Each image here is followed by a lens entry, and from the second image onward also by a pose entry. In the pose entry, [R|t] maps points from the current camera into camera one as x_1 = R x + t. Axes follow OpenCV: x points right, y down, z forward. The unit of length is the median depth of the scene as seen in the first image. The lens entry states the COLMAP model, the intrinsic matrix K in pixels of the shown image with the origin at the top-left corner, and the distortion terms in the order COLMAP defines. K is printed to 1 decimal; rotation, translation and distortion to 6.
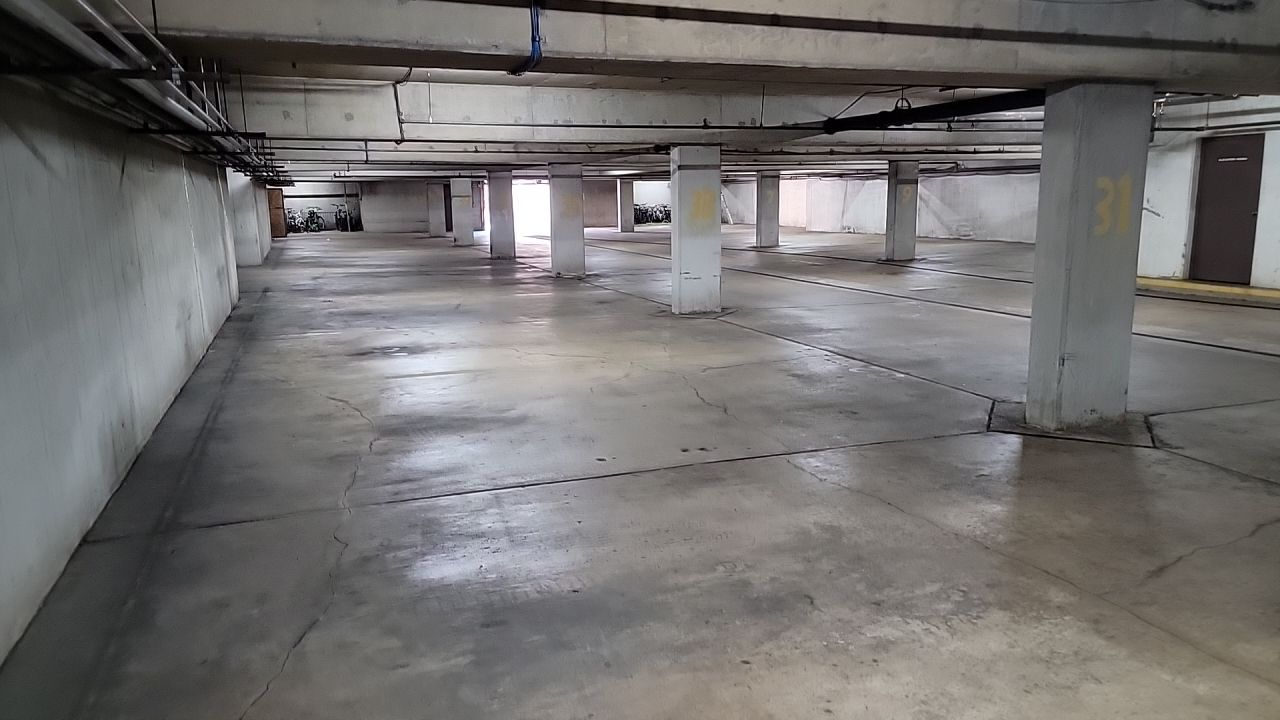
lens RADIAL K [[898.4, 0, 647.4], [0, 898.4, 356.7], [0, 0, 1]] dist [0.055220, -0.024100]
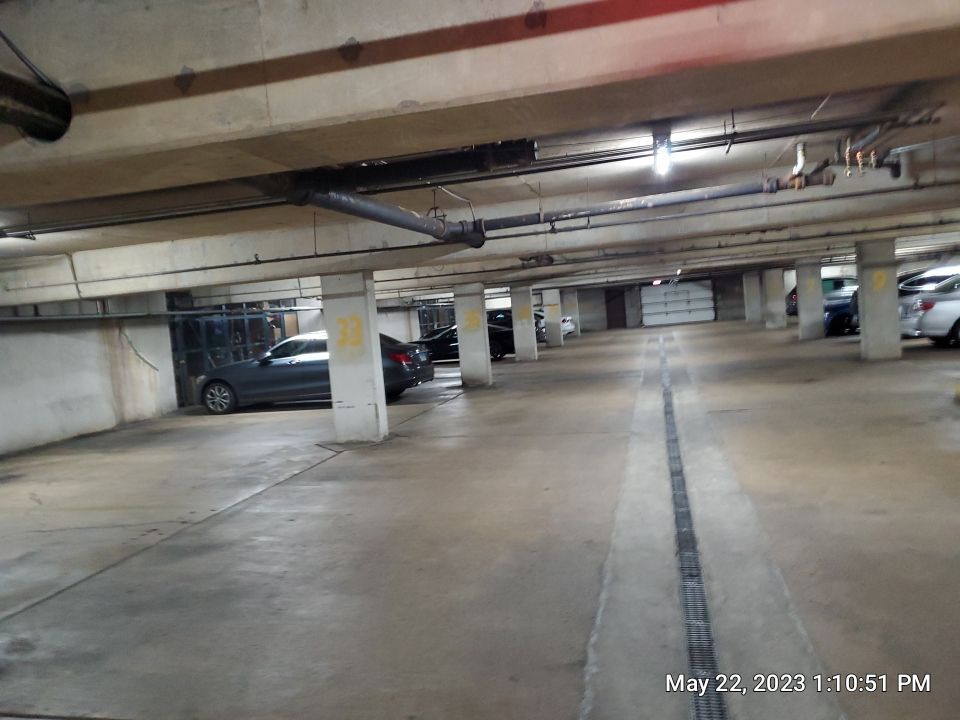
lens RADIAL K [[752.7, 0, 501.7], [0, 752.7, 355.8], [0, 0, 1]] dist [0.025381, -0.014806]
pose [[0.837813, -0.027533, -0.545263, 0.661738], [-0.020928, 0.996374, -0.082469, -0.081551], [0.545557, 0.080505, 0.834198, 0.418806]]
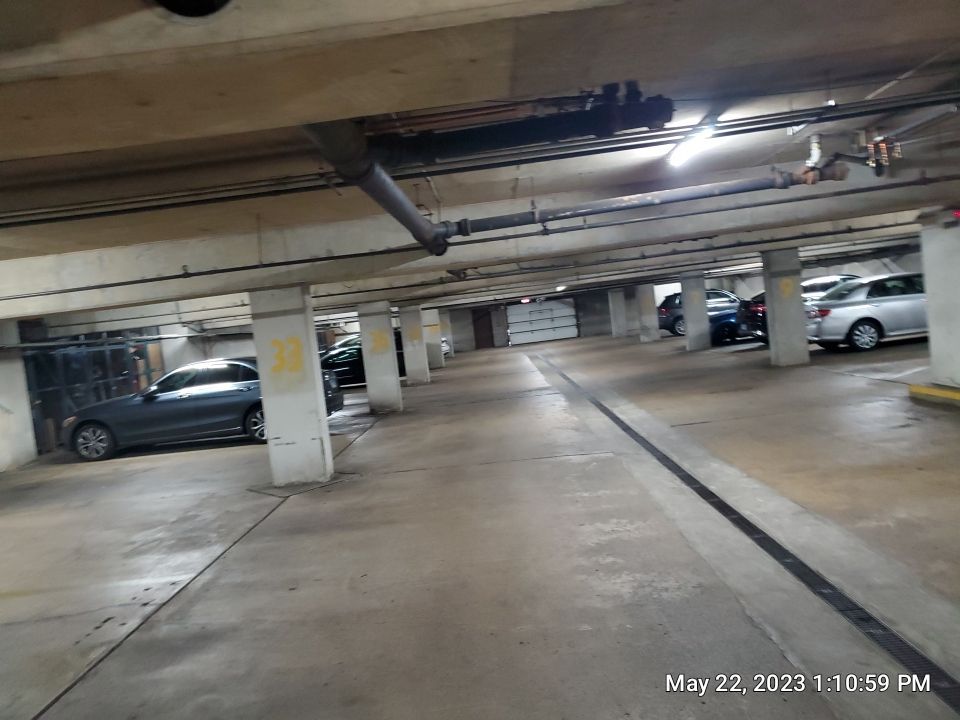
lens RADIAL K [[752.7, 0, 482.9], [0, 752.7, 355.1], [0, 0, 1]] dist [0.025381, -0.014806]
pose [[0.921477, -0.078916, -0.380331, 0.511686], [0.038462, 0.992870, -0.112826, -0.085300], [0.386523, 0.089339, 0.917943, 0.432366]]
